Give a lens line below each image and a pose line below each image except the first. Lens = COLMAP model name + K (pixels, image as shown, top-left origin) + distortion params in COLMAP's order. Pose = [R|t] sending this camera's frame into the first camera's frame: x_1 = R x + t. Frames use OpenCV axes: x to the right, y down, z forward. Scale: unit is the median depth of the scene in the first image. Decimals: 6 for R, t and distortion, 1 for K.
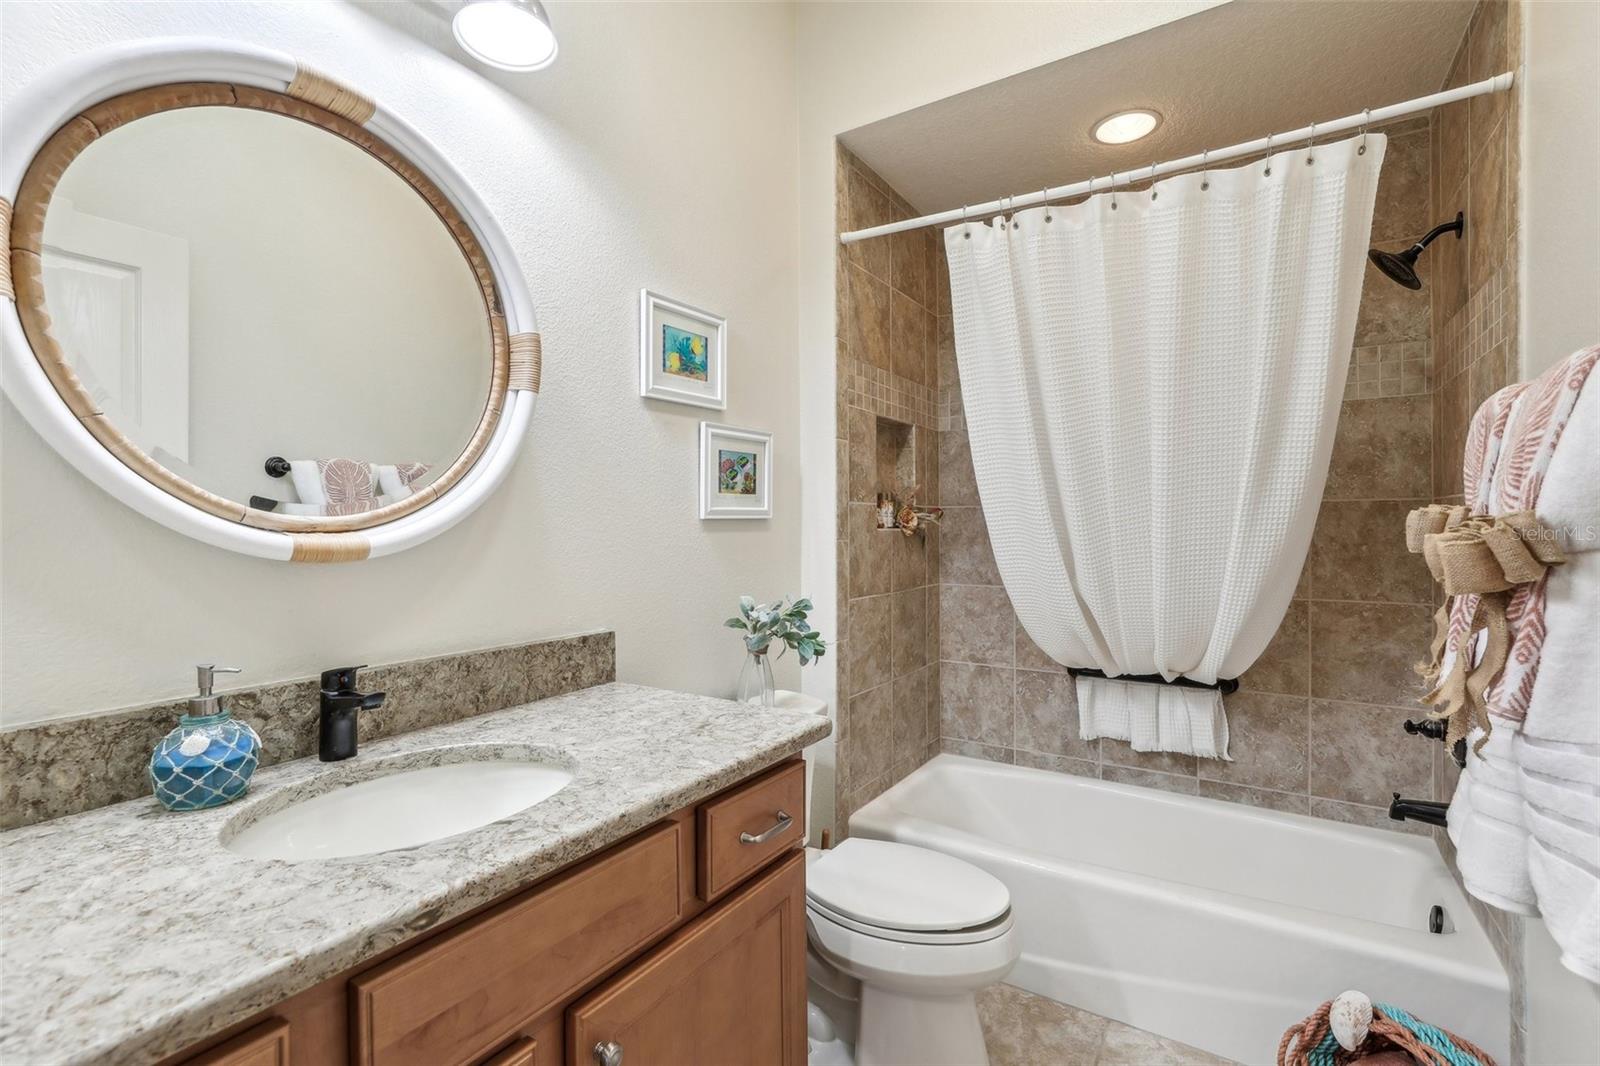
lens RADIAL K [[721.6, 0, 799.4], [0, 721.6, 527.8], [0, 0, 1]] dist [-0.001905, 0.000410]
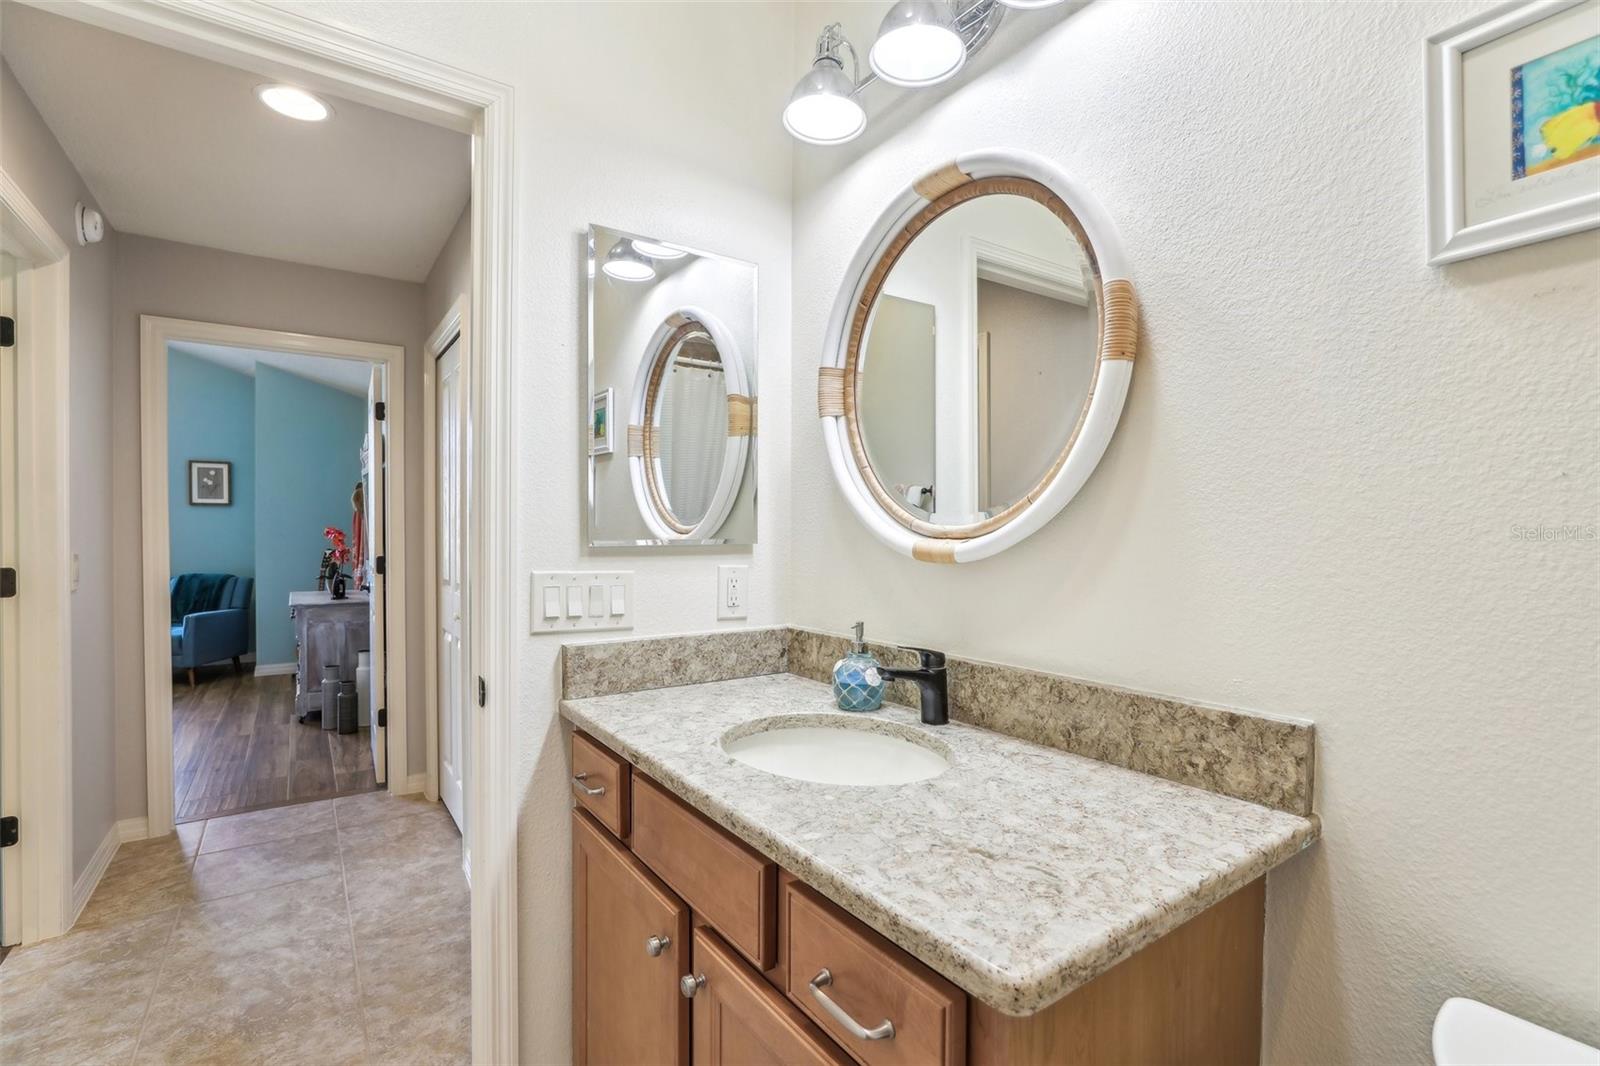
lens RADIAL K [[721.6, 0, 799.4], [0, 721.6, 527.8], [0, 0, 1]] dist [-0.001905, 0.000410]
pose [[-0.368525, -0.003464, -0.929611, 0.547080], [-0.005786, 0.999982, -0.001433, -0.009648], [0.929600, 0.004851, -0.368539, 1.145848]]
